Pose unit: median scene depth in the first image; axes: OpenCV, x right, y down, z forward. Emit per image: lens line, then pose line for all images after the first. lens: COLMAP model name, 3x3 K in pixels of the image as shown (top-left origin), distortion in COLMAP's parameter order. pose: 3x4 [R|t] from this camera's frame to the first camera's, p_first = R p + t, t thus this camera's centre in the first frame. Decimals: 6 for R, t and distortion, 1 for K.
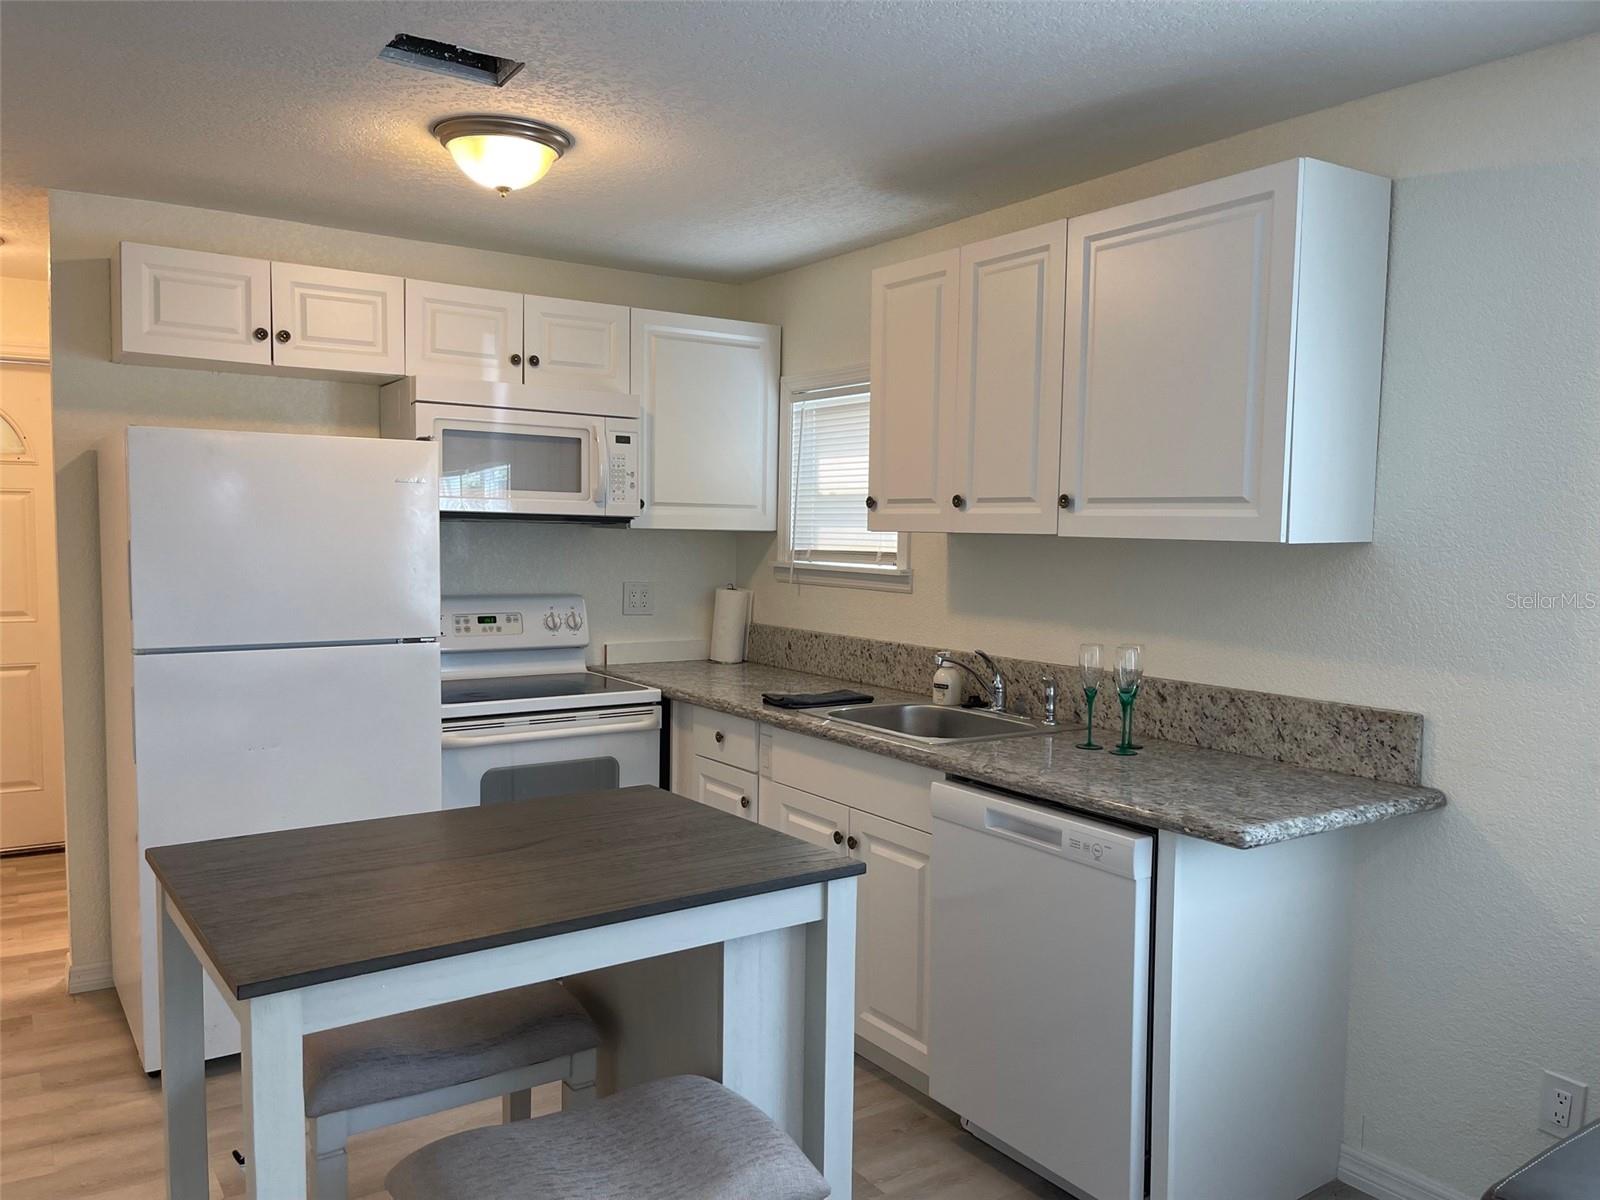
lens RADIAL K [[1207.2, 0, 799.4], [0, 1207.2, 621.1], [0, 0, 1]] dist [0.062739, -0.074057]
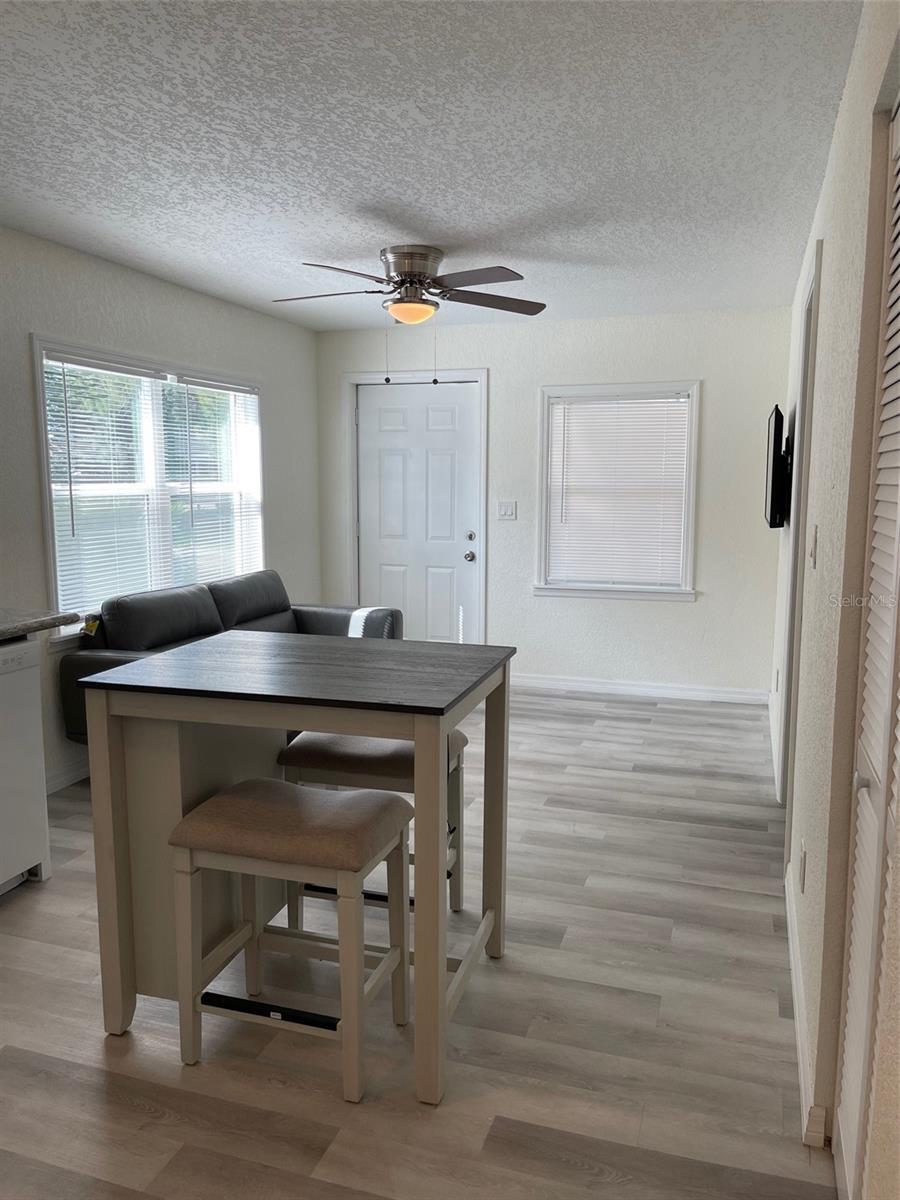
lens RADIAL K [[905.4, 0, 447.7], [0, 905.4, 597.1], [0, 0, 1]] dist [0.062739, -0.074057]
pose [[-0.611759, -0.120539, 0.781806, -0.815650], [0.051002, 0.980256, 0.191044, -0.073501], [-0.789398, 0.156746, -0.593533, 0.987859]]
